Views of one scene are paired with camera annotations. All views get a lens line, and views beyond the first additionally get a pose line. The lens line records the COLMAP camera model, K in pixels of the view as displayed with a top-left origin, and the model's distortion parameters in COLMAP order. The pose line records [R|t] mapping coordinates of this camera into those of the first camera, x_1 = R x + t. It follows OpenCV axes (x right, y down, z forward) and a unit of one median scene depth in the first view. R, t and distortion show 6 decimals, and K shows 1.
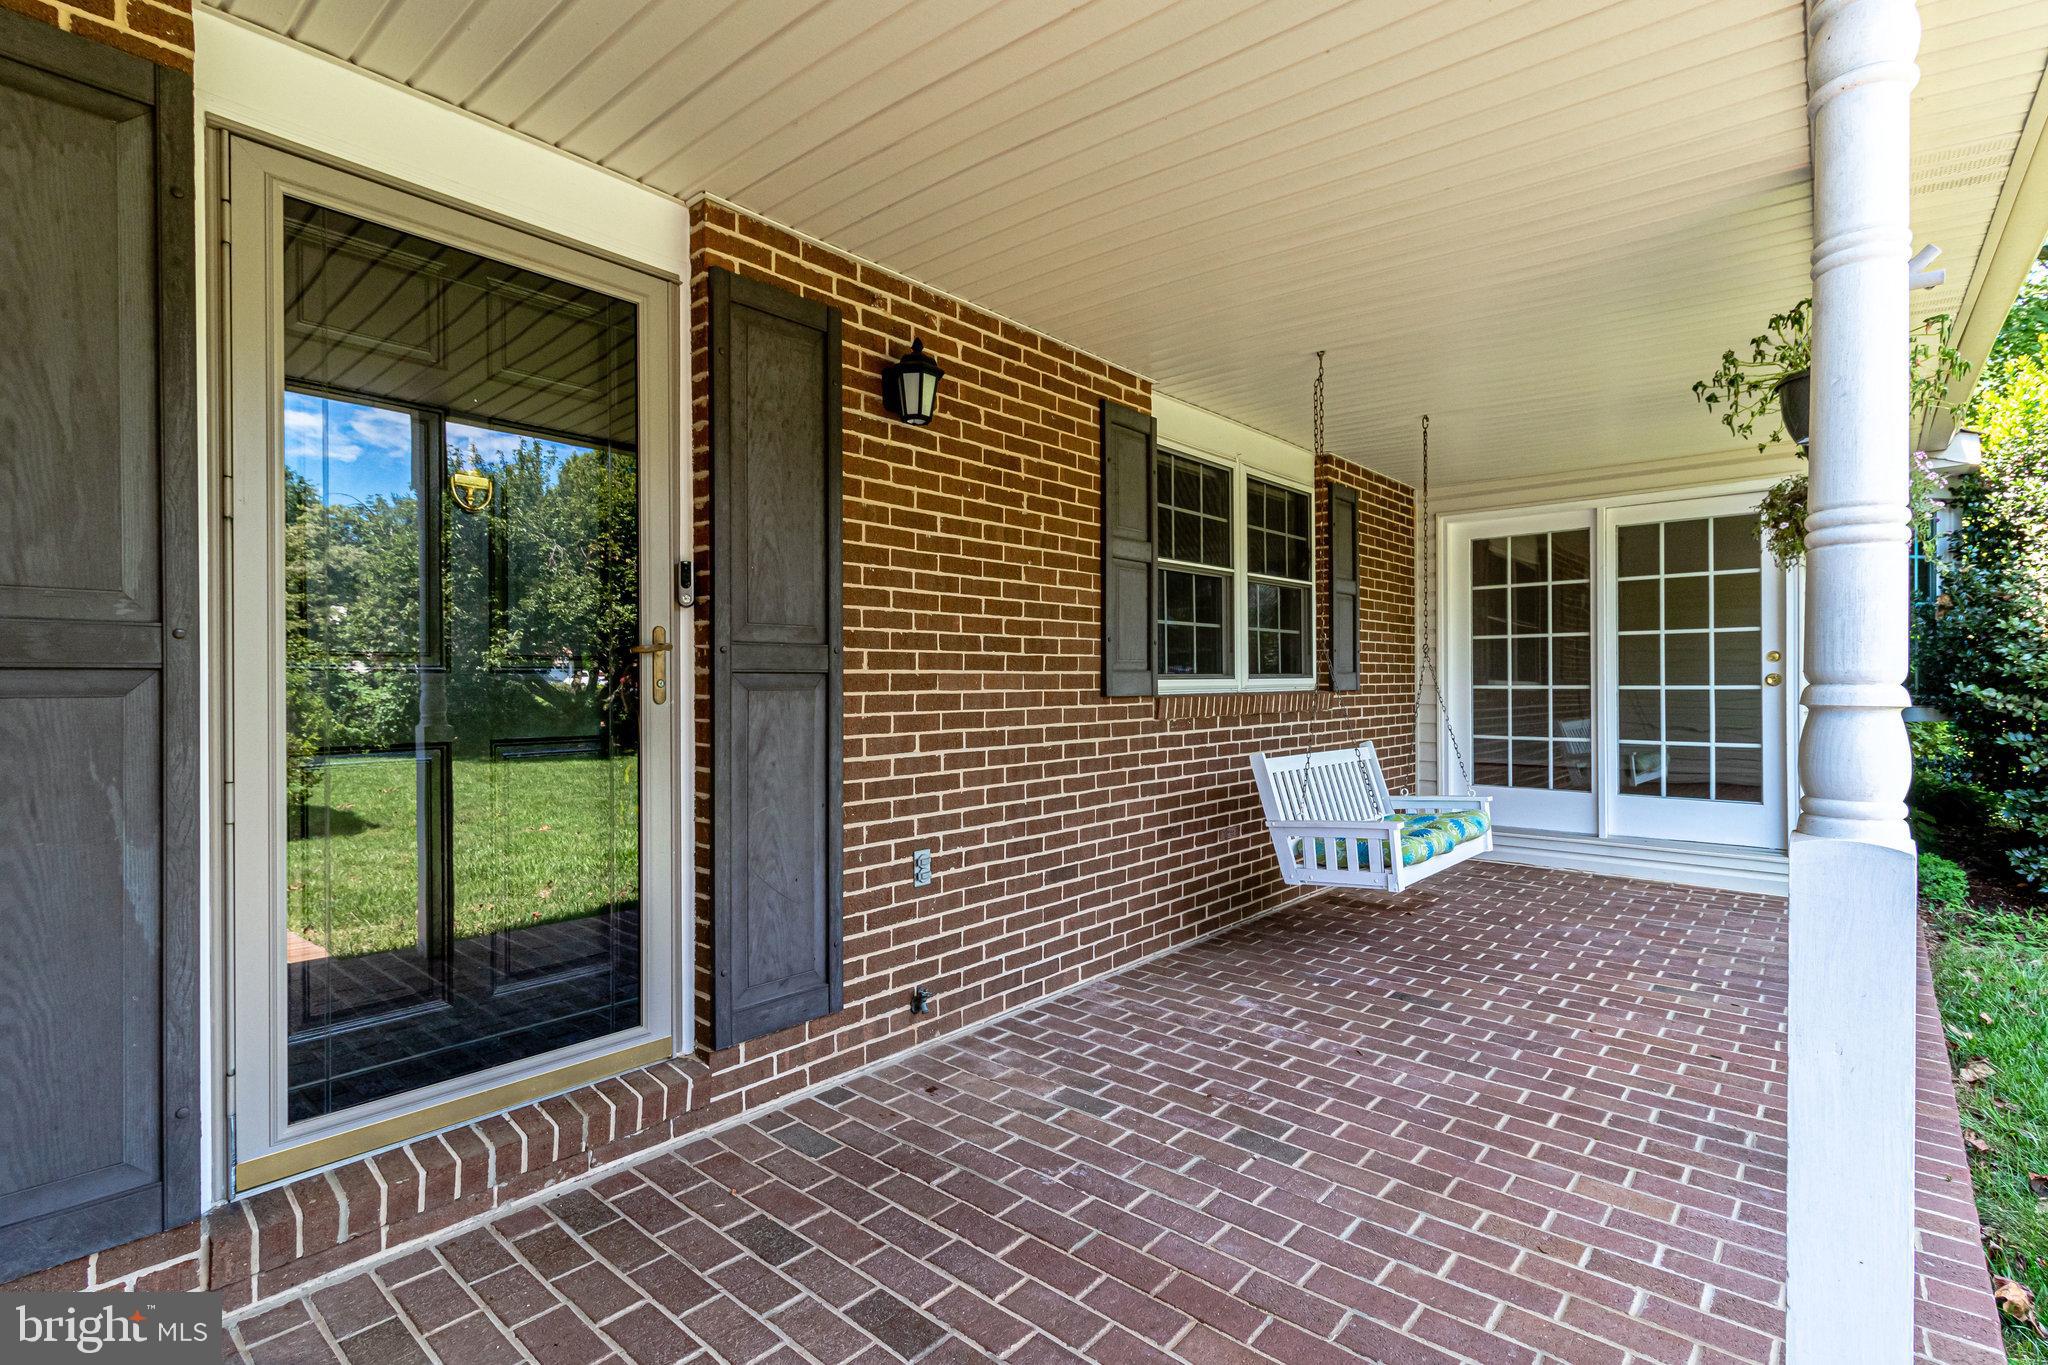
lens RADIAL K [[973.8, 0, 1024.0], [0, 973.8, 682.5], [0, 0, 1]] dist [0.000252, 0.000120]
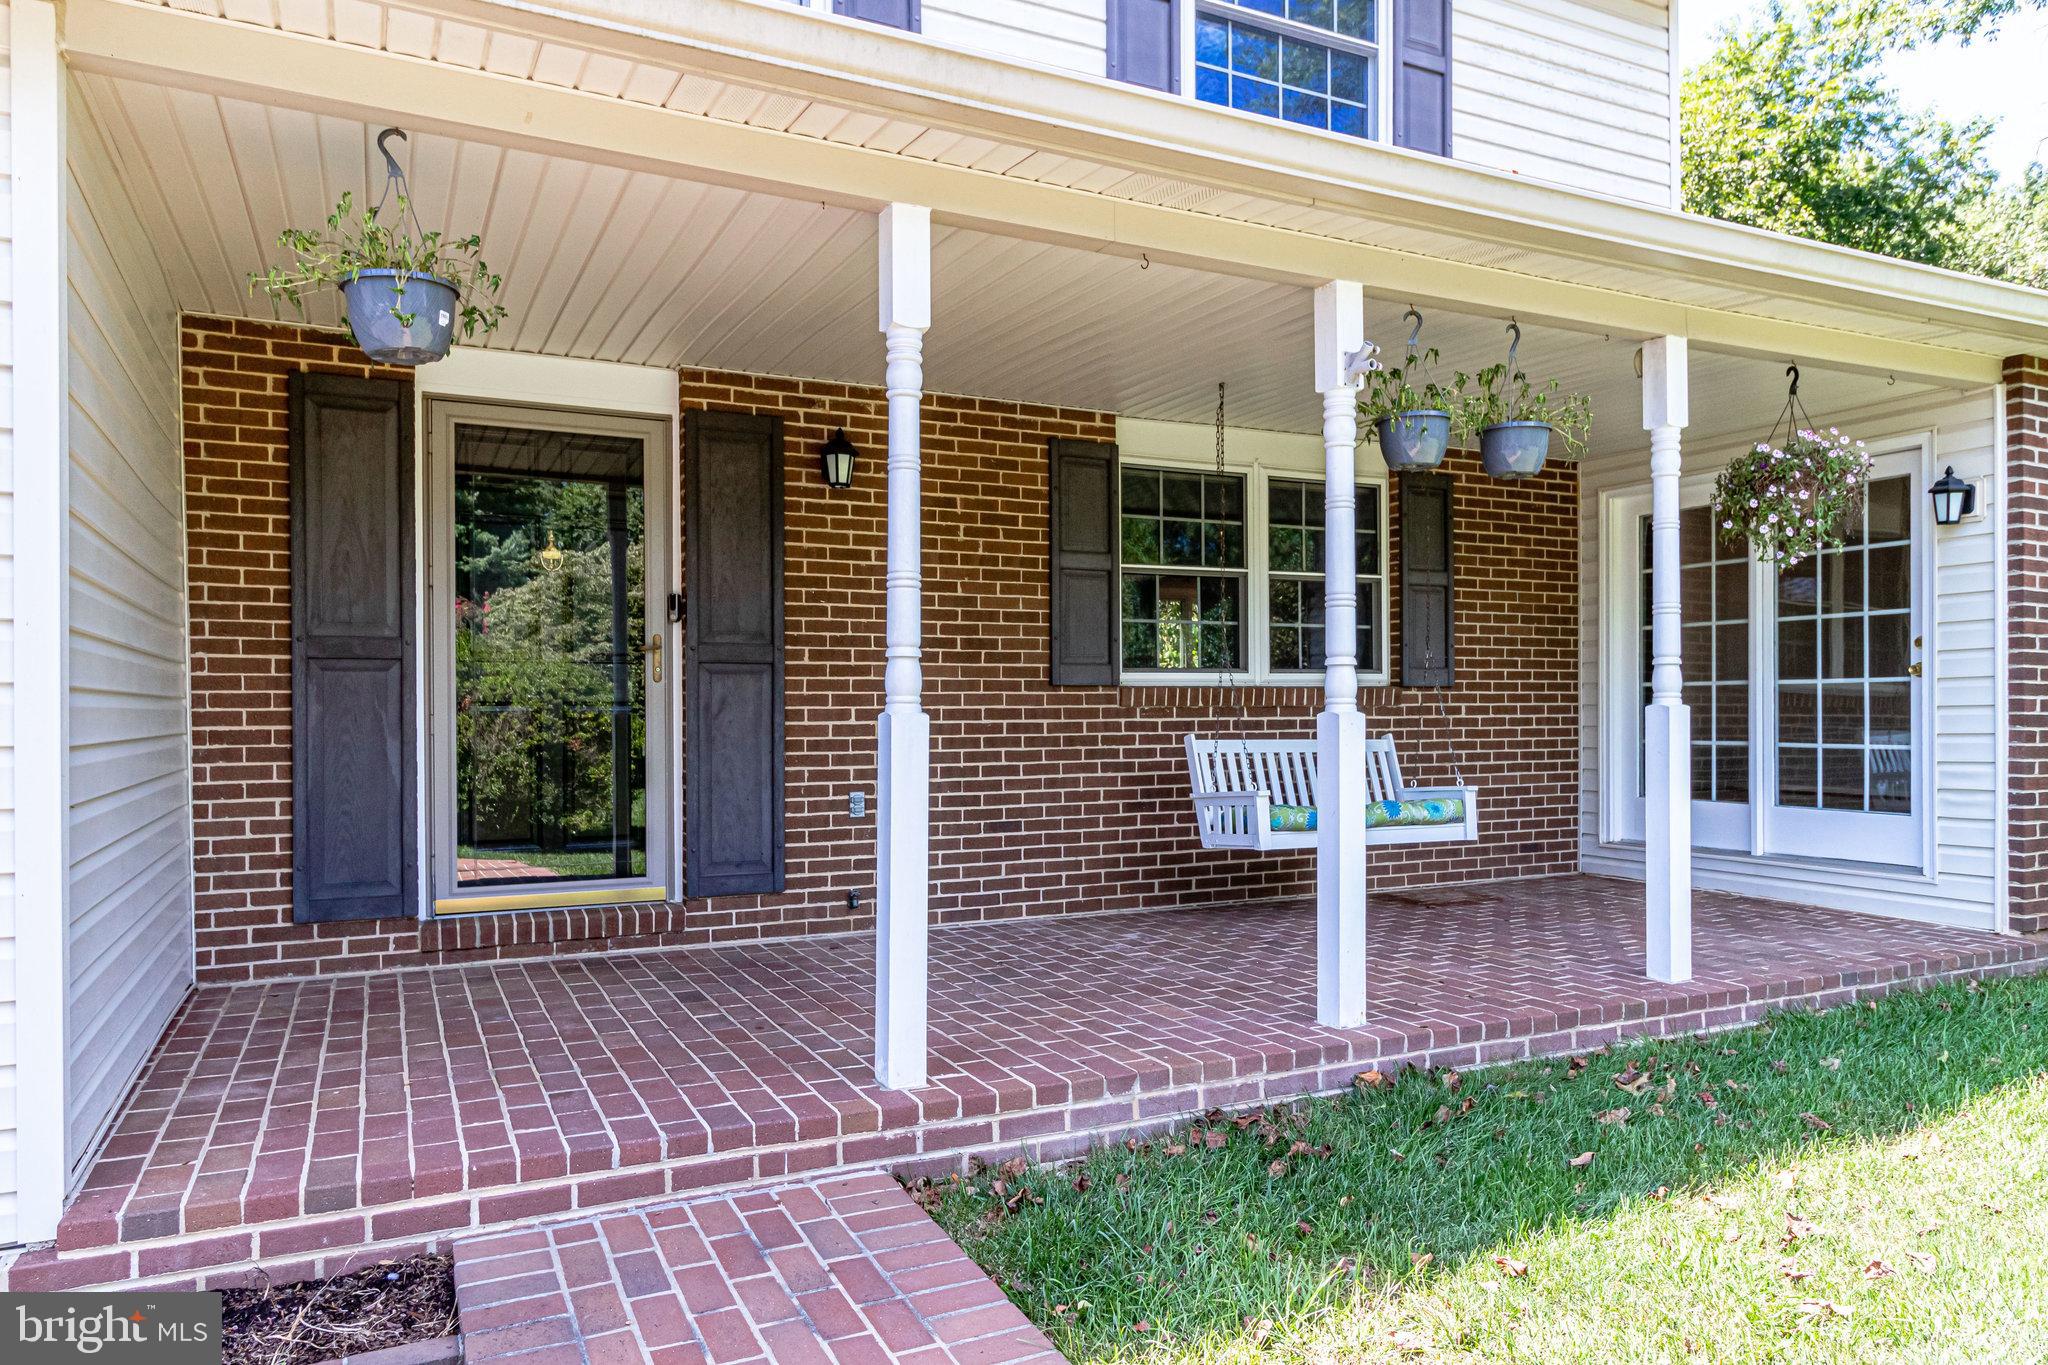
lens RADIAL K [[1357.5, 0, 1025.5], [0, 1357.5, 710.0], [0, 0, 1]] dist [-0.001888, 0.000183]
pose [[0.926223, 0.003576, -0.376959, 0.850625], [-0.001789, 0.999985, 0.005092, 0.045544], [0.376972, -0.004042, 0.926216, -0.704271]]
